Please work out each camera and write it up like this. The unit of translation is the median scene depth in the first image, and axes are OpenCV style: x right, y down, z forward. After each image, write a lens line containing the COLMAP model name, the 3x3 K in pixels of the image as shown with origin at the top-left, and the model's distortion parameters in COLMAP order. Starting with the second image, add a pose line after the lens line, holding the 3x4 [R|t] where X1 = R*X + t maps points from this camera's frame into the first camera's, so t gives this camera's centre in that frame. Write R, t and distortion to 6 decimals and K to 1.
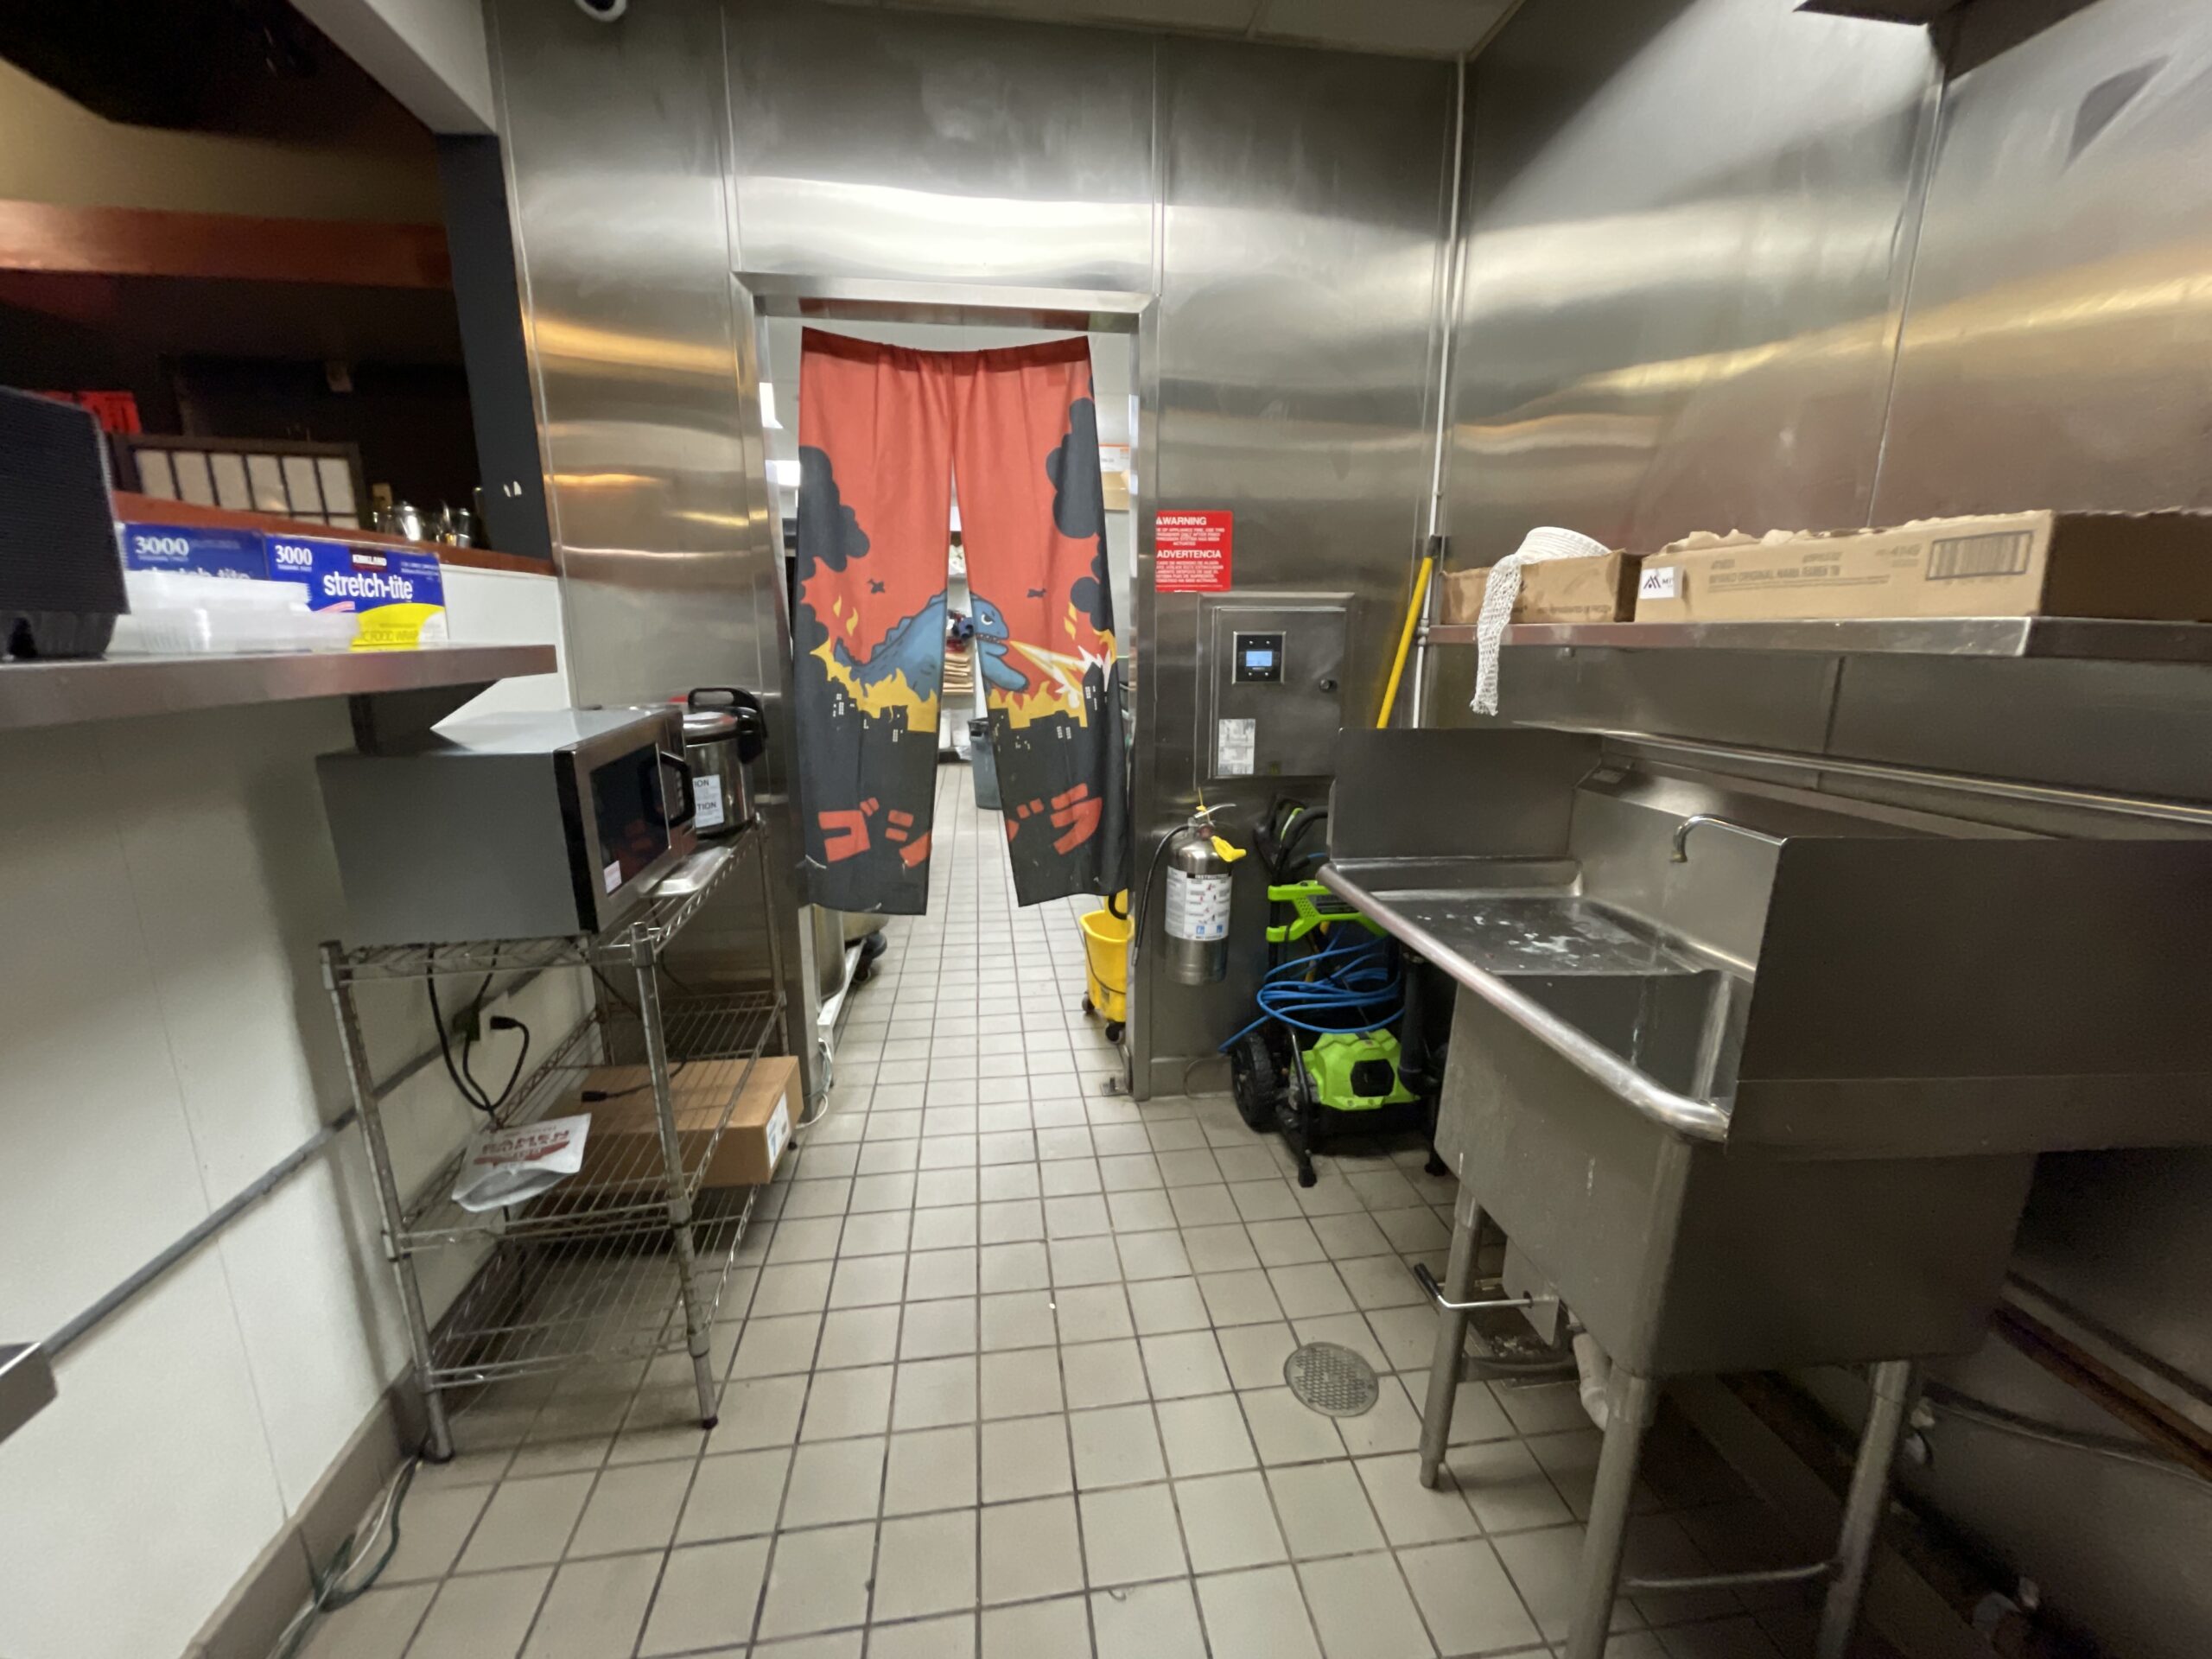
lens RADIAL K [[891.8, 0, 1105.6], [0, 891.8, 821.7], [0, 0, 1]] dist [-0.001945, -0.000675]
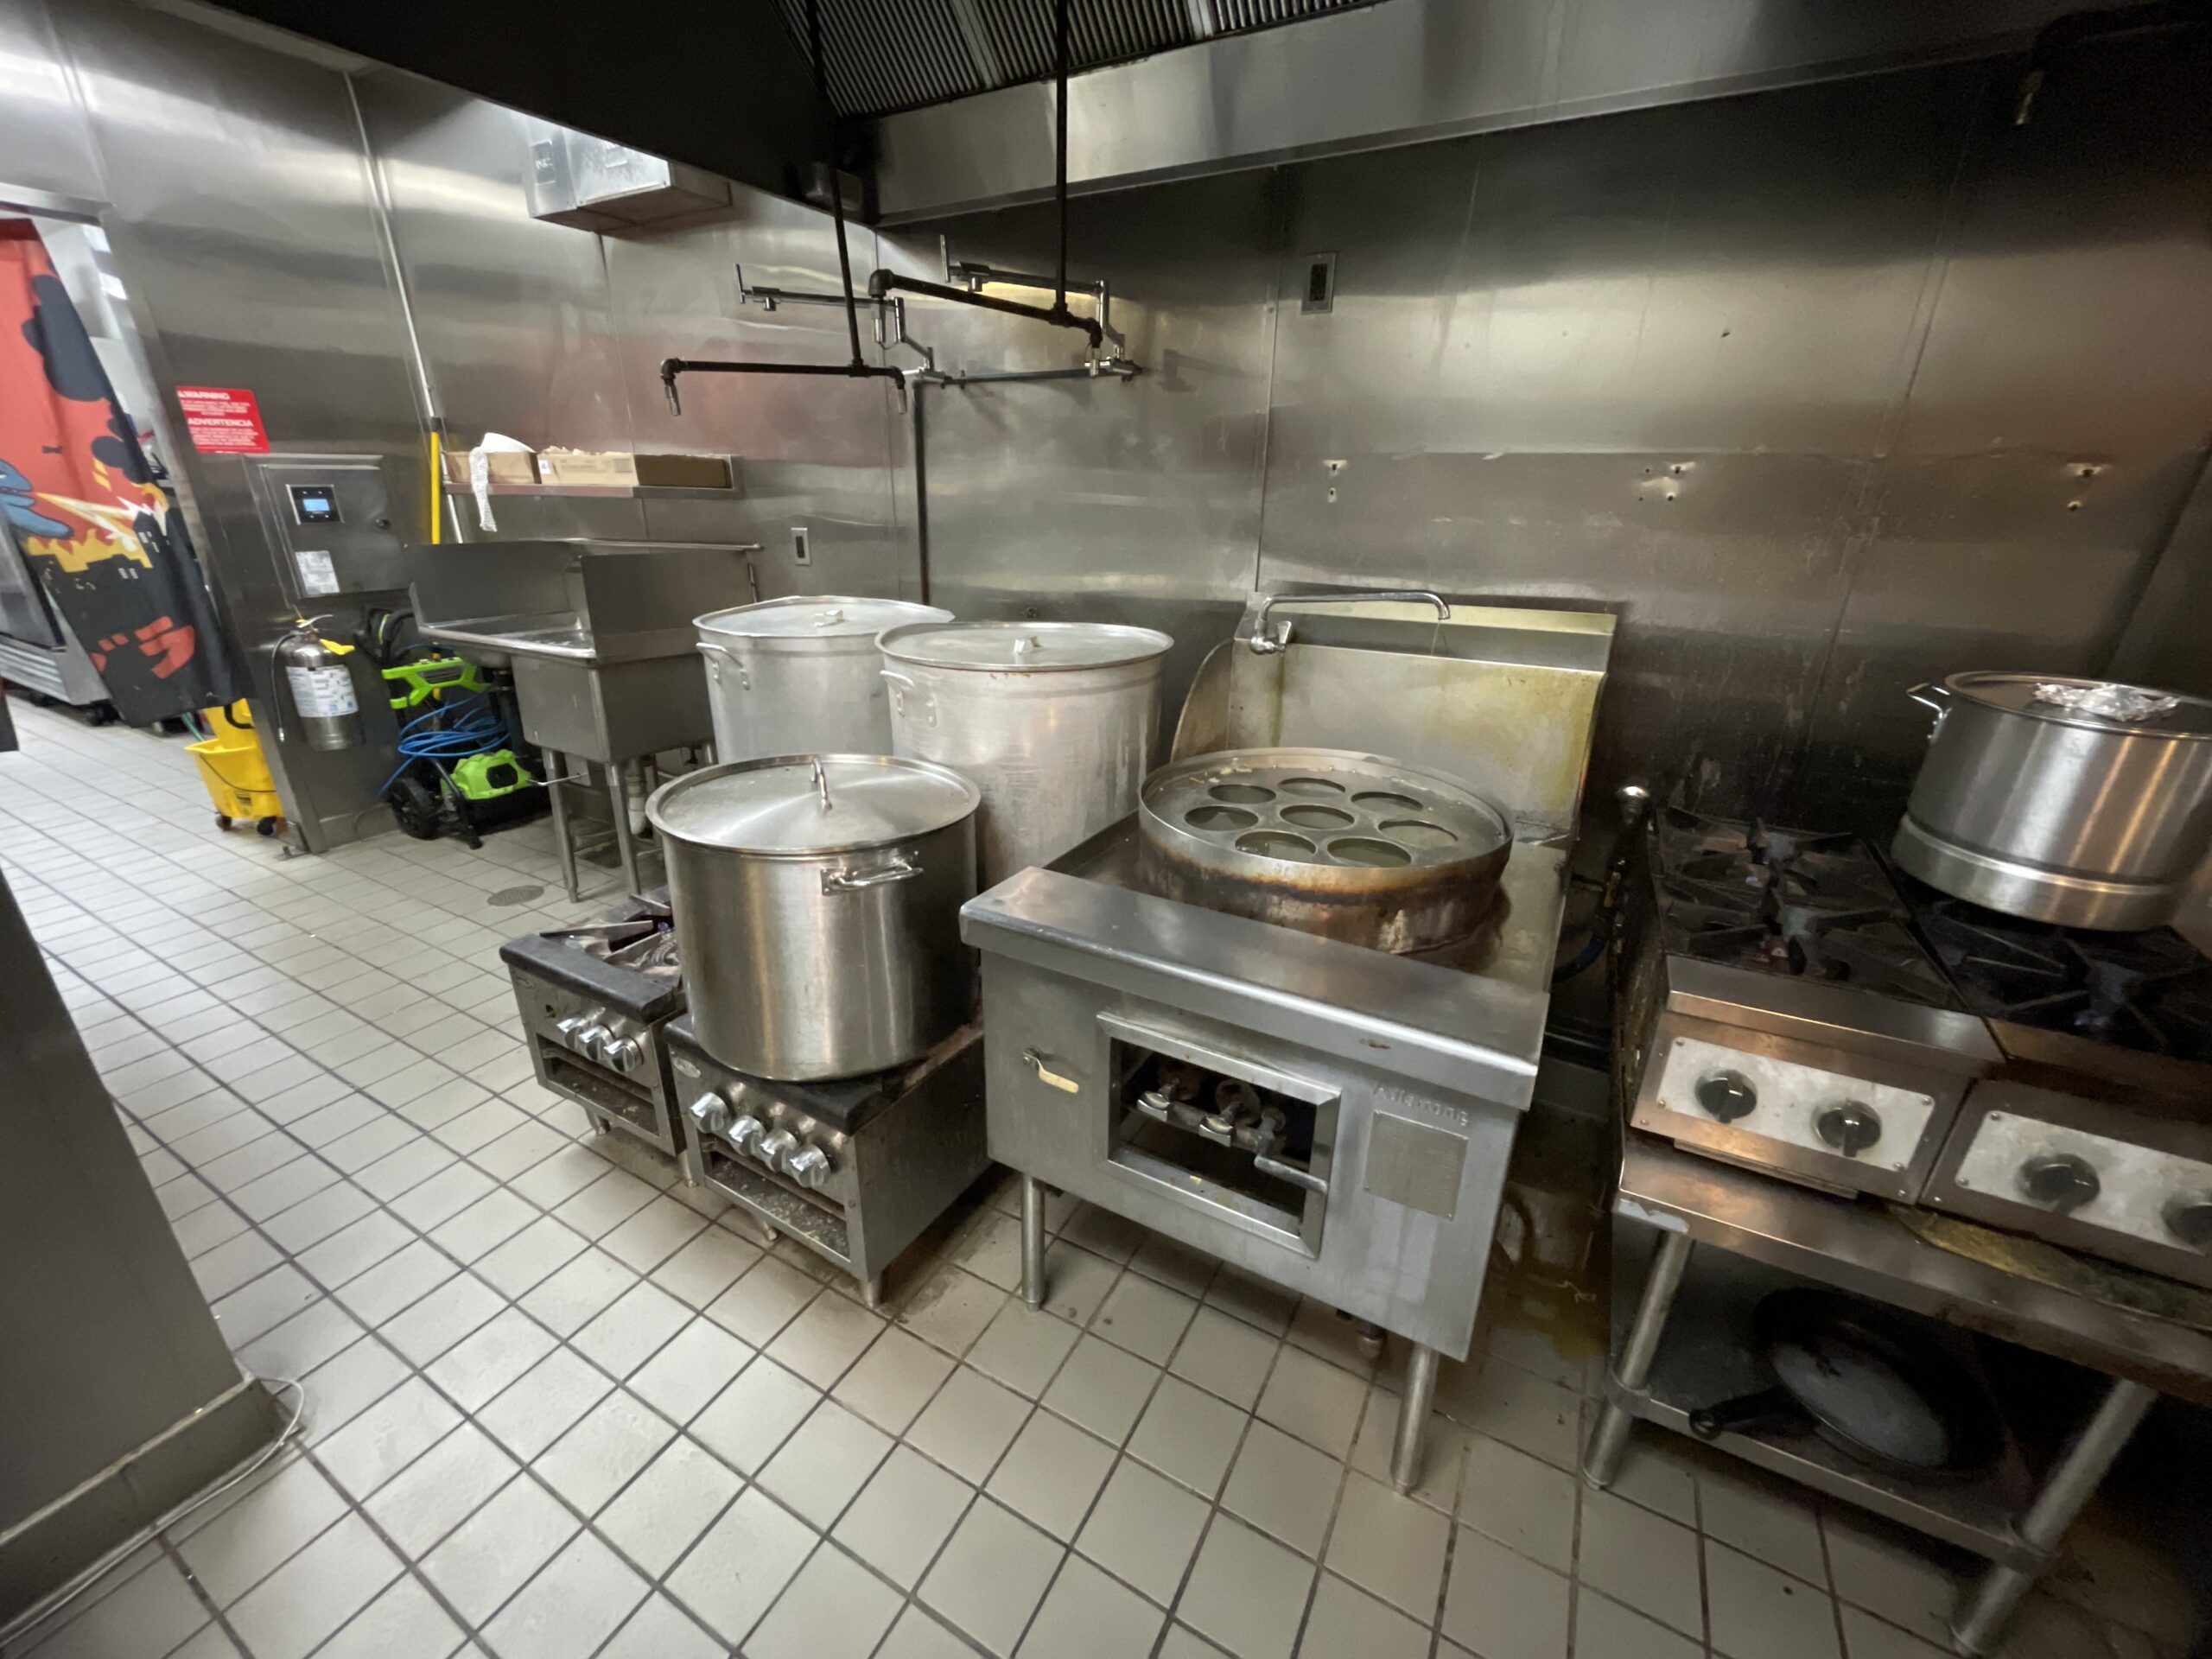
lens RADIAL K [[891.8, 0, 1105.6], [0, 891.8, 821.7], [0, 0, 1]] dist [-0.001945, -0.000675]
pose [[0.604459, -0.282150, 0.744997, -0.247847], [0.157598, 0.959049, 0.235348, 0.152145], [-0.780892, -0.024848, 0.624172, -0.805751]]
